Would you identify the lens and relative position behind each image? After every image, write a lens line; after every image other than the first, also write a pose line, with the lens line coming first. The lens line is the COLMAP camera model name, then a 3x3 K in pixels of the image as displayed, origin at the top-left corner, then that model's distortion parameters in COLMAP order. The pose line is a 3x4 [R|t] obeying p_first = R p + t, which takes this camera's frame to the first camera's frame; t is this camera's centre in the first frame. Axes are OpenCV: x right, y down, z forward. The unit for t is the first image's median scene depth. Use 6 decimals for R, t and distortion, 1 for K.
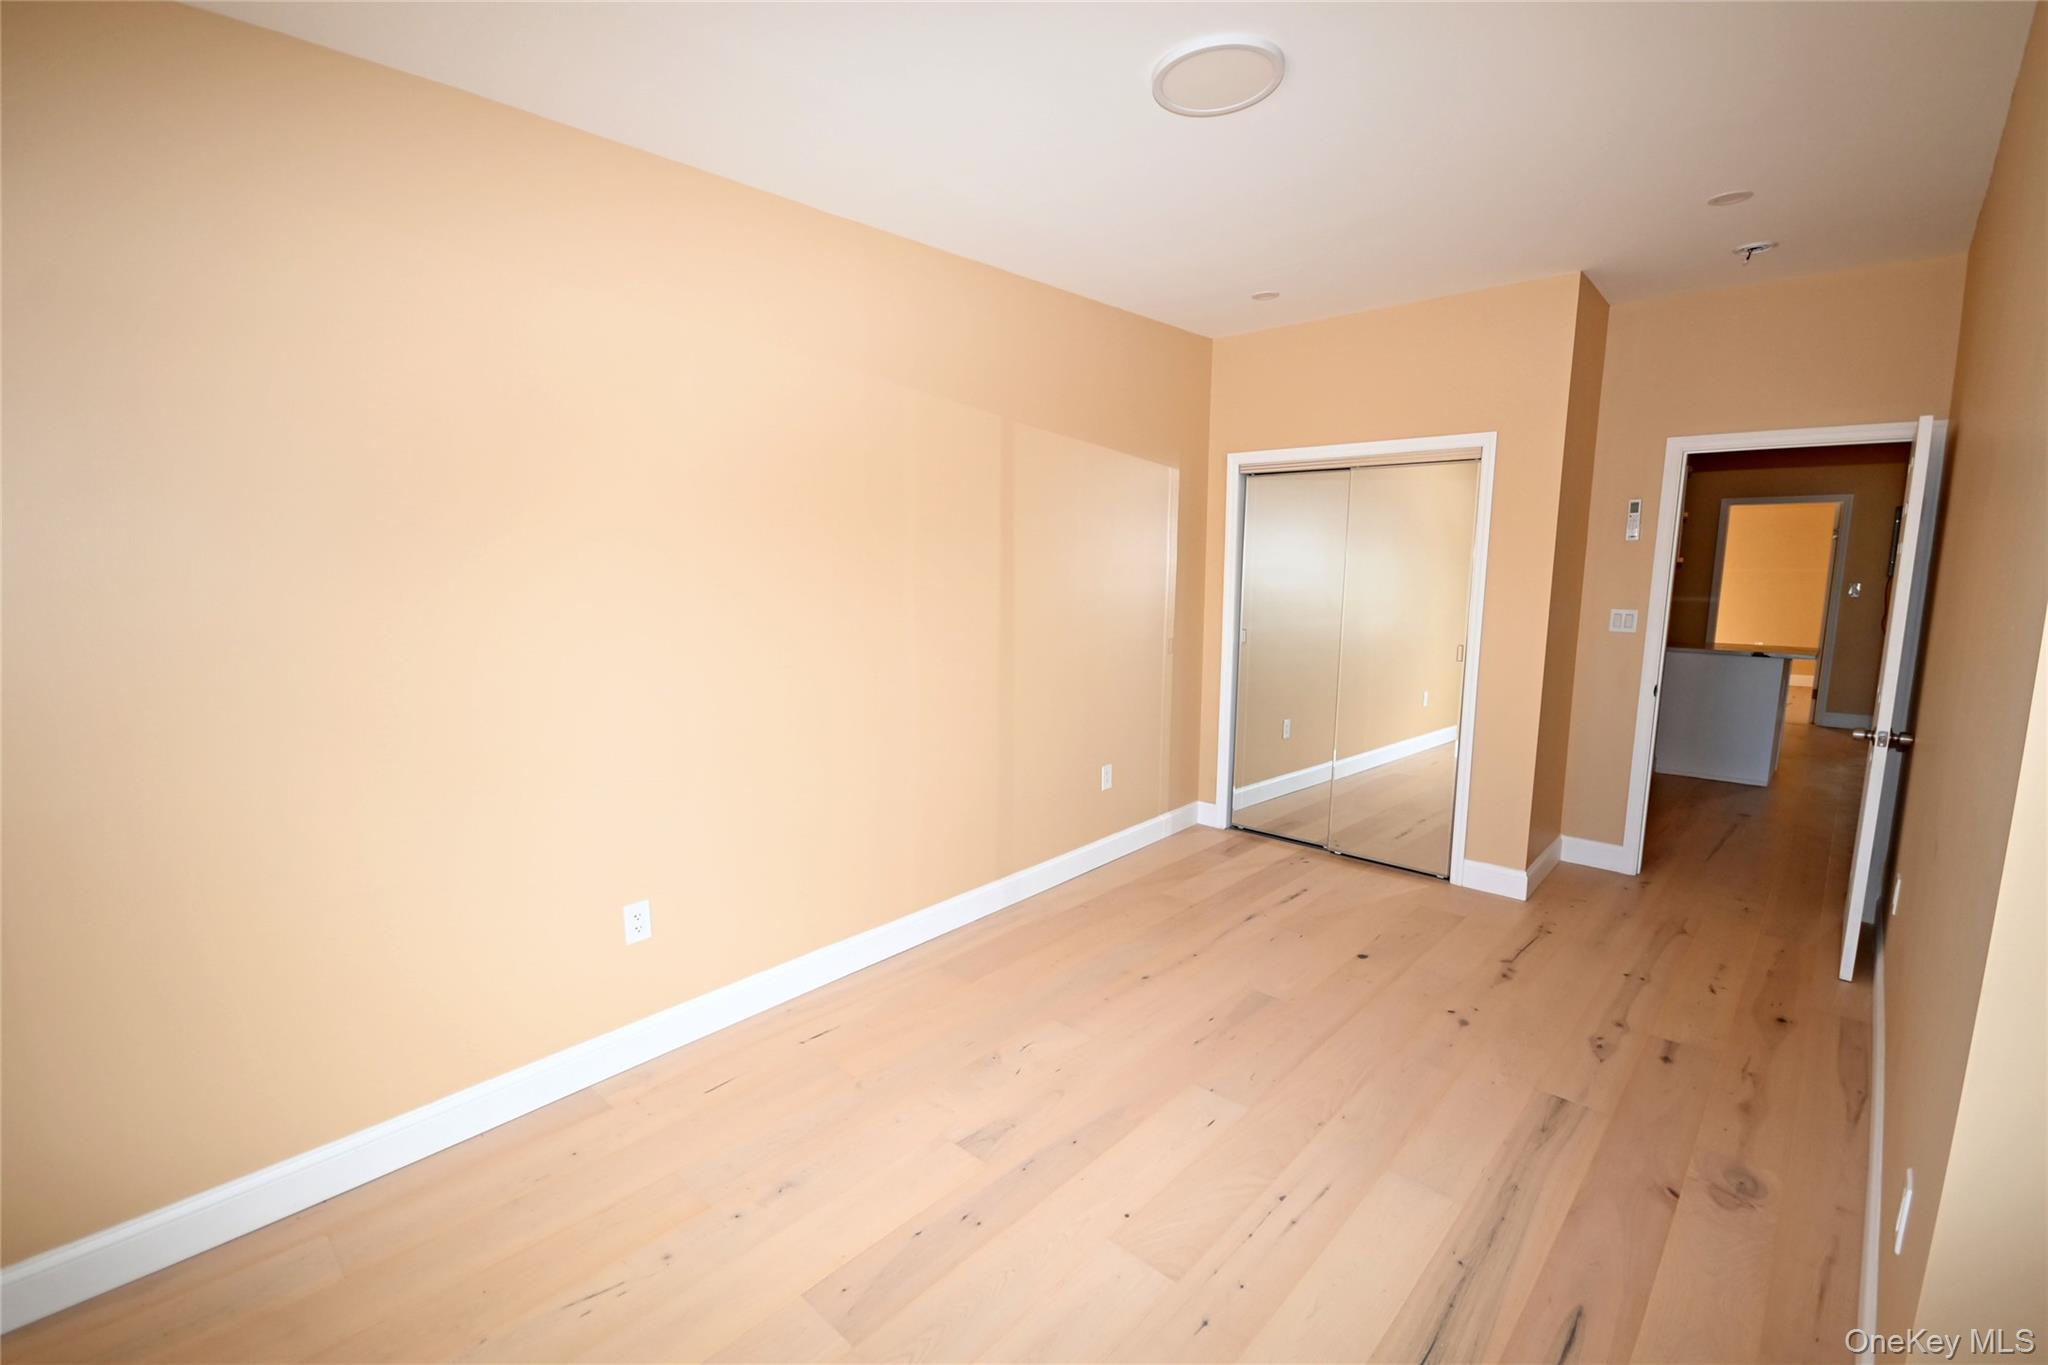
lens RADIAL K [[896.7, 0, 1013.7], [0, 896.7, 692.5], [0, 0, 1]] dist [0.002243, -0.008062]
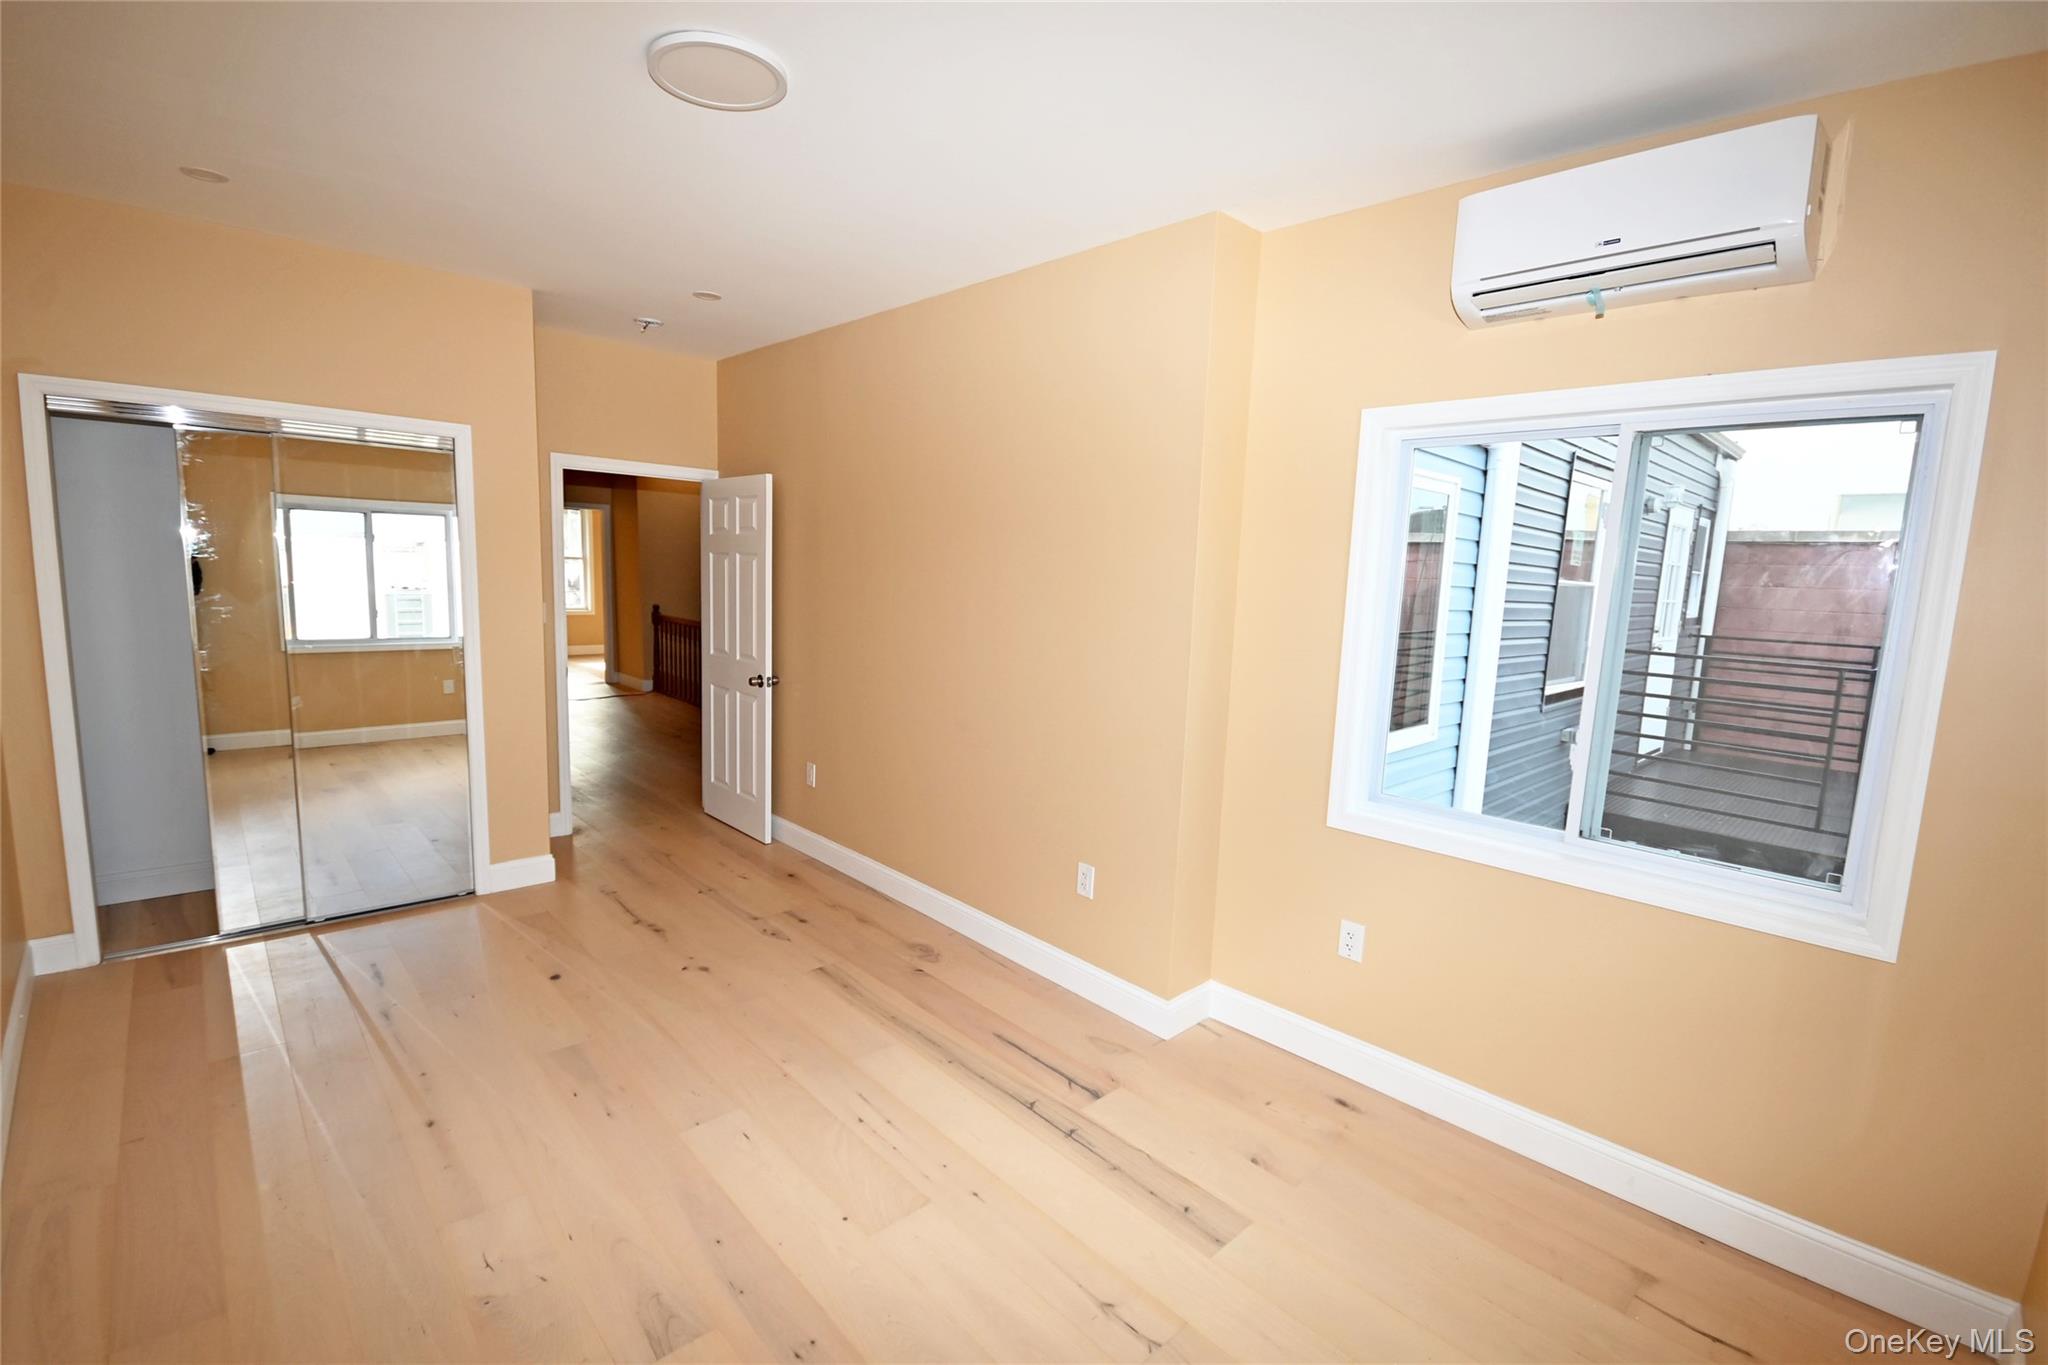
lens RADIAL K [[896.7, 0, 1024.1], [0, 896.7, 693.6], [0, 0, 1]] dist [0.002243, -0.008062]
pose [[0.066560, -0.134834, 0.988630, -0.491176], [0.110392, 0.985740, 0.127007, -0.070471], [-0.991657, 0.100683, 0.080495, 0.407843]]
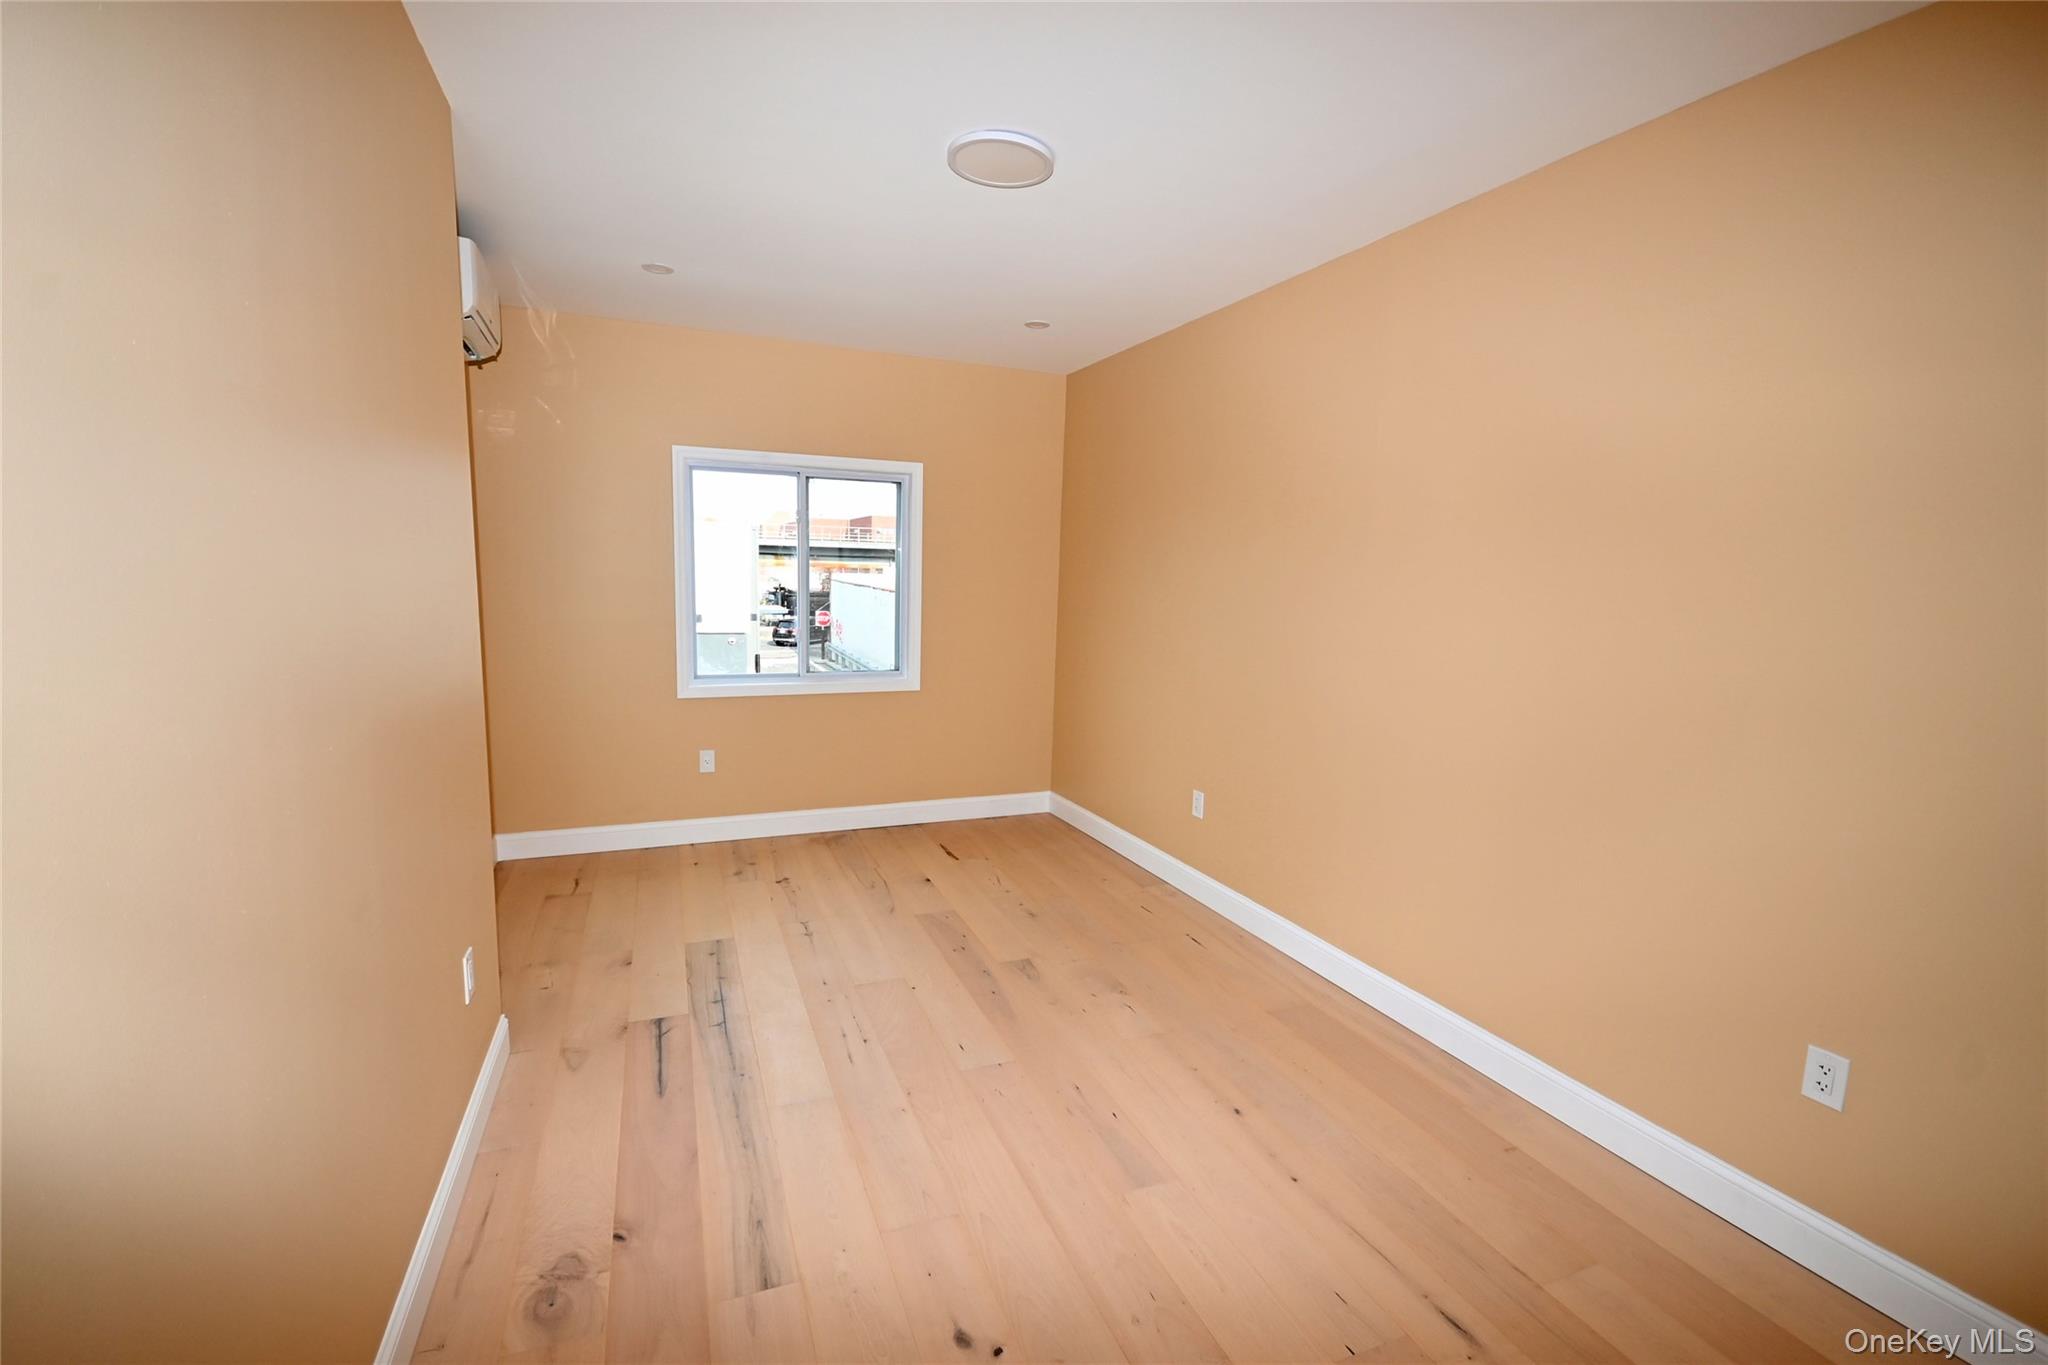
lens RADIAL K [[896.7, 0, 1026.7], [0, 896.7, 689.1], [0, 0, 1]] dist [0.002243, -0.008062]
pose [[-0.418771, 0.110962, -0.901287, 0.852410], [-0.162868, 0.967235, 0.194755, -0.148708], [0.893367, 0.228348, -0.386978, 1.026314]]
